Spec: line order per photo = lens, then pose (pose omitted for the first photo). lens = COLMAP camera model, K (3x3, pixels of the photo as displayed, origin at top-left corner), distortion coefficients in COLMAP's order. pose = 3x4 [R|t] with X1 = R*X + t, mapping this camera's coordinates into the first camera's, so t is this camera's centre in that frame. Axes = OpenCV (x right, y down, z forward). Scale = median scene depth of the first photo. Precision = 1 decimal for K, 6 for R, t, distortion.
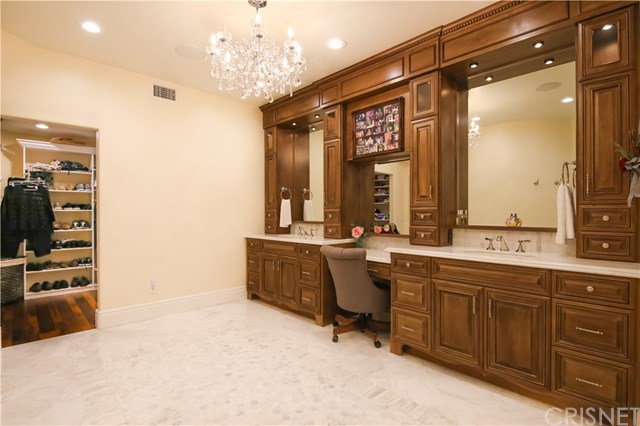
lens RADIAL K [[316.2, 0, 320.0], [0, 316.2, 213.0], [0, 0, 1]] dist [-0.001140, -0.000191]
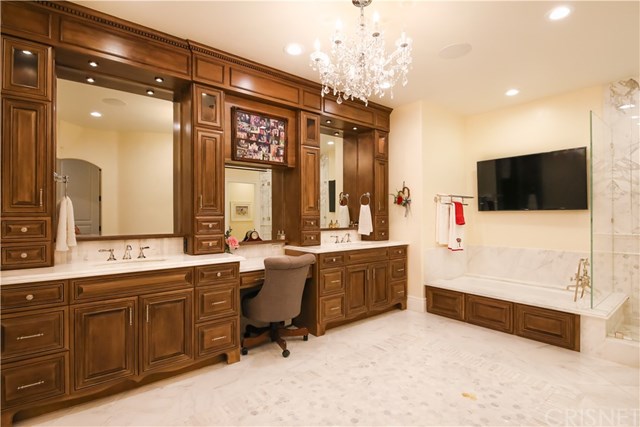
lens RADIAL K [[316.2, 0, 320.0], [0, 316.2, 213.5], [0, 0, 1]] dist [-0.001140, -0.000191]
pose [[0.078750, 0.011932, 0.996823, -0.849842], [0.005129, 0.999910, -0.012374, -0.010062], [-0.996881, 0.006087, 0.078681, 0.779150]]
